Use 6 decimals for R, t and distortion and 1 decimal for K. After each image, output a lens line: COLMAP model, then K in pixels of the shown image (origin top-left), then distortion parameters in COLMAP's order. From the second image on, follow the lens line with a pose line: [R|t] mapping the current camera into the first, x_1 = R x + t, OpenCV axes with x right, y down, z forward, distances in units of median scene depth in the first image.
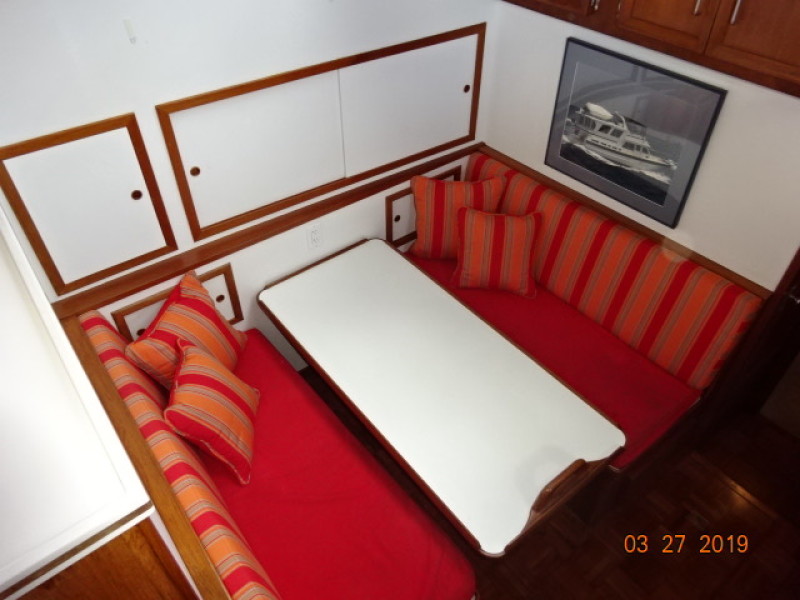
lens RADIAL K [[587.3, 0, 400.0], [0, 587.3, 300.0], [0, 0, 1]] dist [-0.002767, 0.000555]
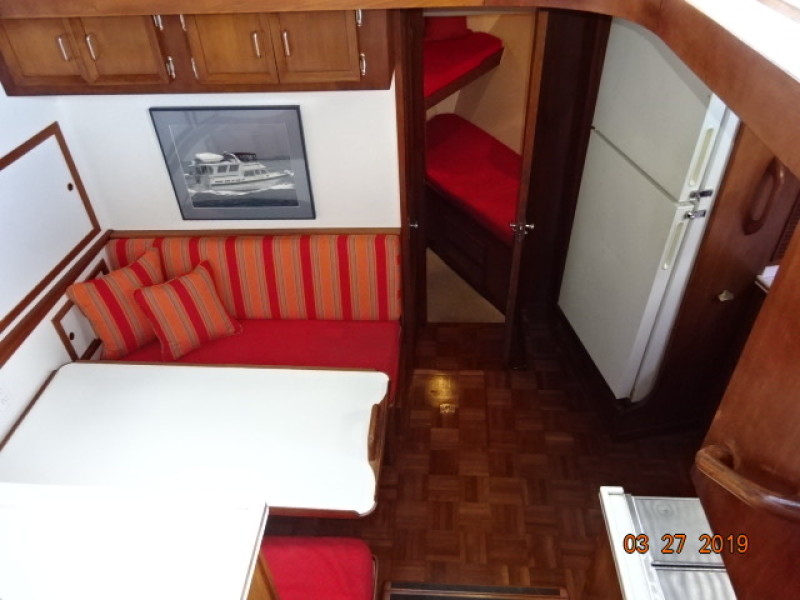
lens RADIAL K [[587.3, 0, 400.0], [0, 587.3, 300.0], [0, 0, 1]] dist [-0.002767, 0.000555]
pose [[0.672881, -0.477722, 0.564812, -0.181881], [0.528024, 0.844907, 0.085575, 0.009735], [-0.518095, 0.240652, 0.820770, -0.057636]]
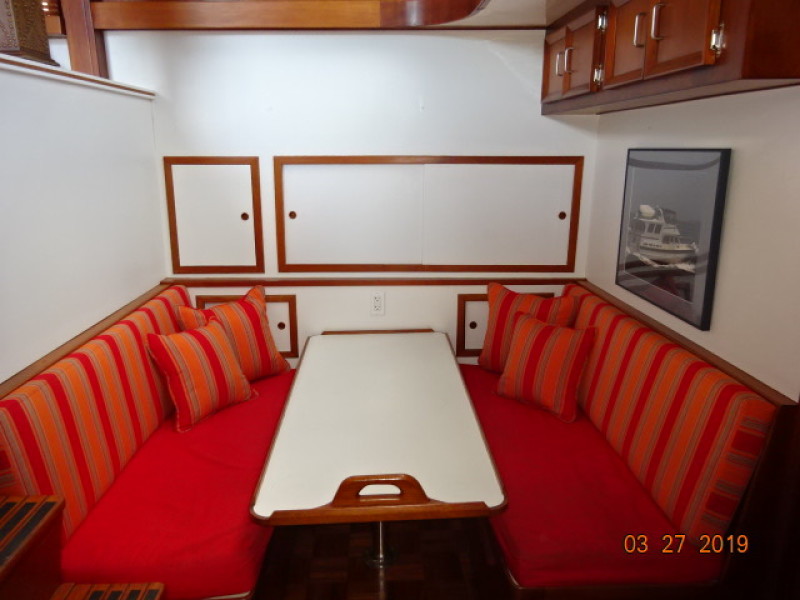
lens RADIAL K [[587.3, 0, 400.0], [0, 587.3, 300.0], [0, 0, 1]] dist [-0.002767, 0.000555]
pose [[0.812673, 0.149989, -0.563086, 0.548959], [-0.395224, 0.851953, -0.343472, 0.267186], [0.428206, 0.501676, 0.751639, 0.194004]]
